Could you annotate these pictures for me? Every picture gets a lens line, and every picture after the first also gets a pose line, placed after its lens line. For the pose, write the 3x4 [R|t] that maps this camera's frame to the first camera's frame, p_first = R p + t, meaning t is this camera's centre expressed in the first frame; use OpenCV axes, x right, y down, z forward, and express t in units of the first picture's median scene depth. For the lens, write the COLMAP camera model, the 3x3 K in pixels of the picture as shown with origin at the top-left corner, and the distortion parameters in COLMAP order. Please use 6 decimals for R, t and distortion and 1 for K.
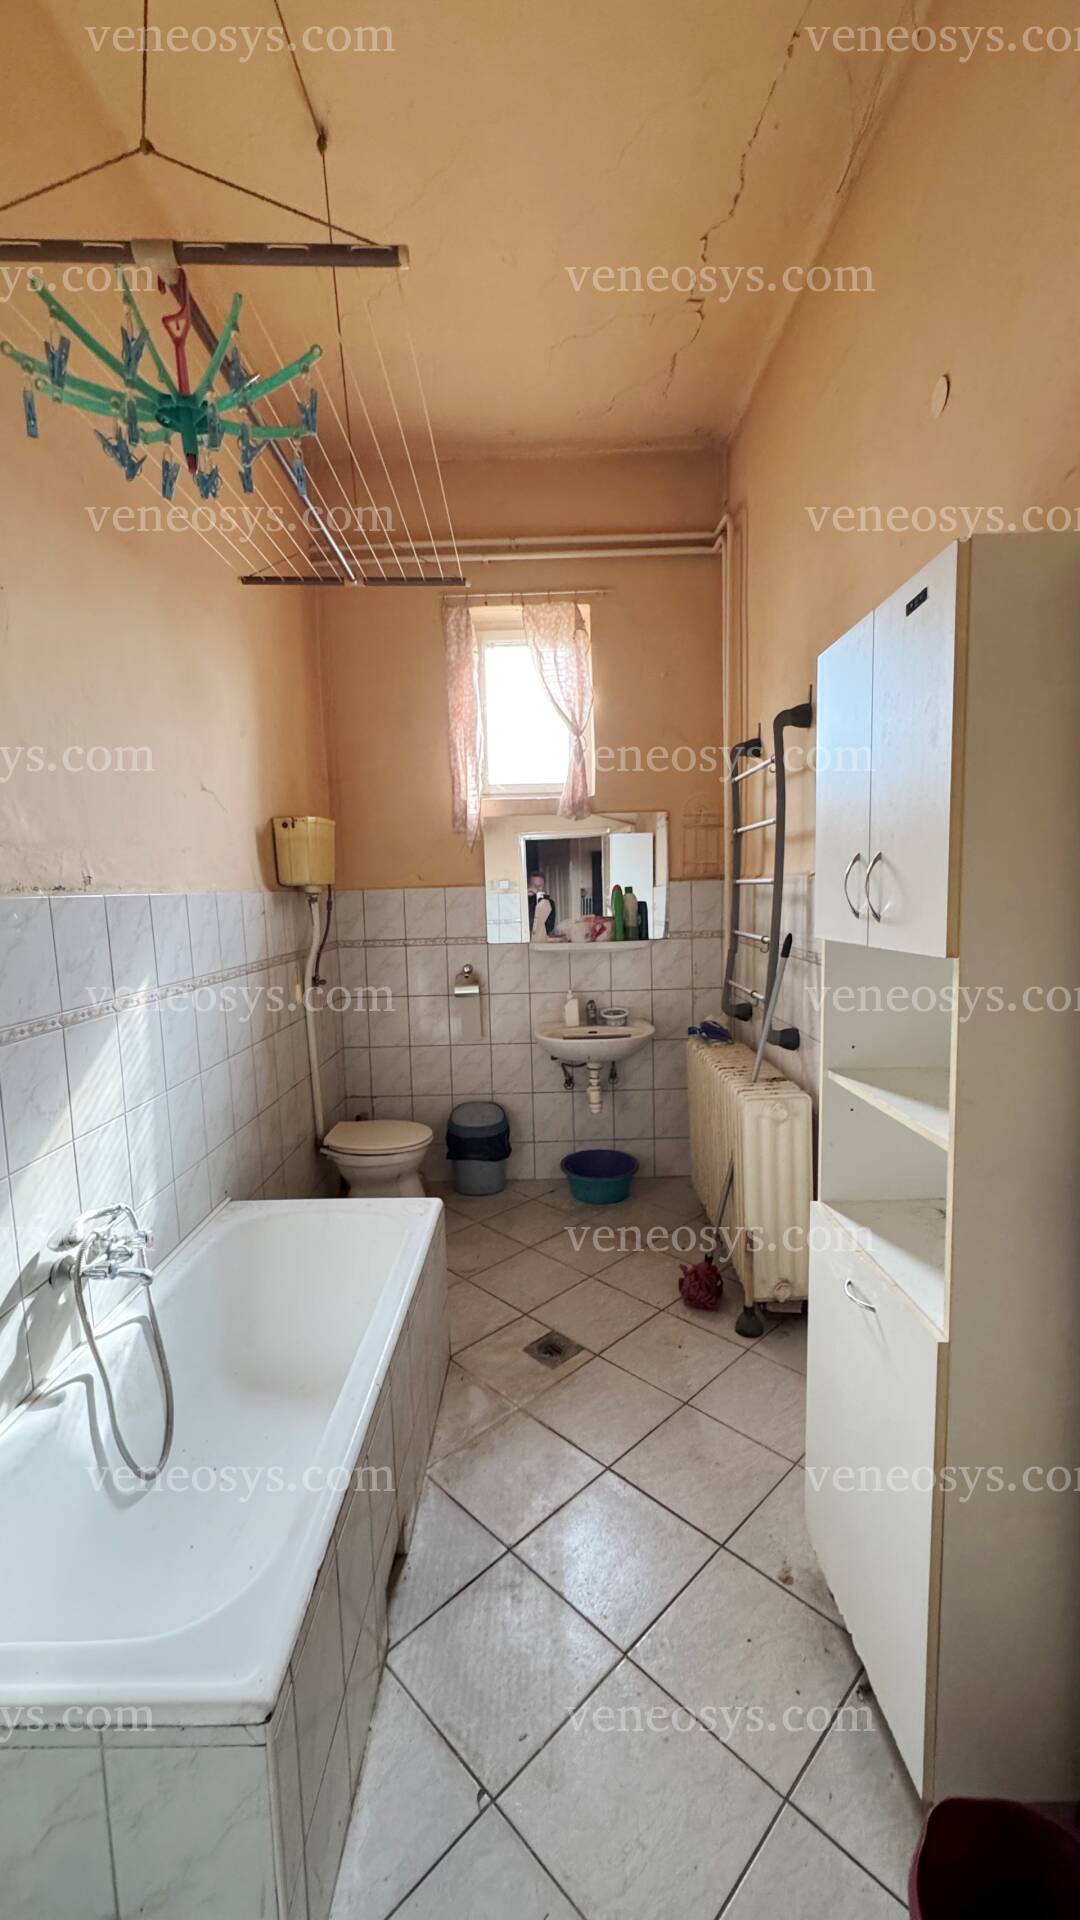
lens RADIAL K [[766.2, 0, 535.2], [0, 766.2, 963.2], [0, 0, 1]] dist [-0.003905, 0.000096]
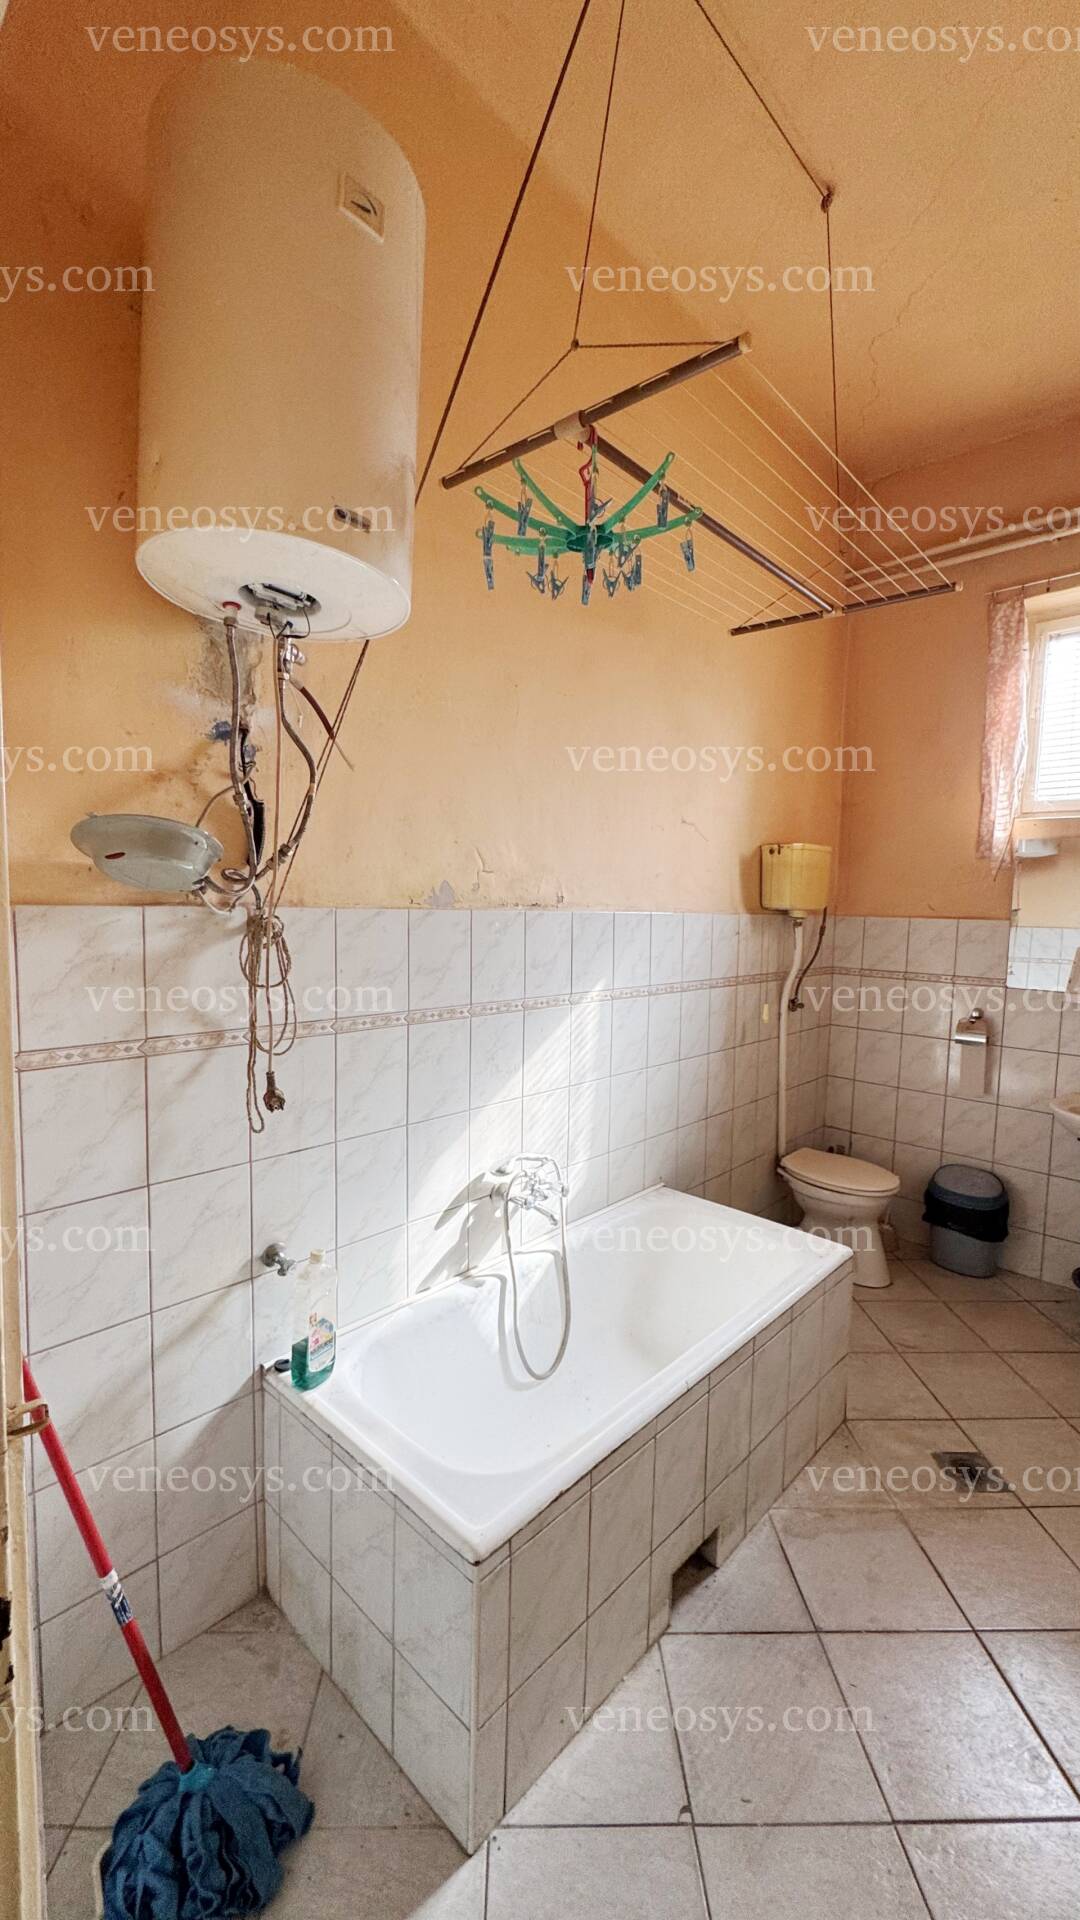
lens RADIAL K [[766.2, 0, 537.6], [0, 766.2, 962.1], [0, 0, 1]] dist [-0.003905, 0.000096]
pose [[0.733971, 0.094770, -0.672537, 0.167428], [-0.110567, 0.993680, 0.019357, -0.016025], [0.670121, 0.060153, 0.739811, 0.021076]]
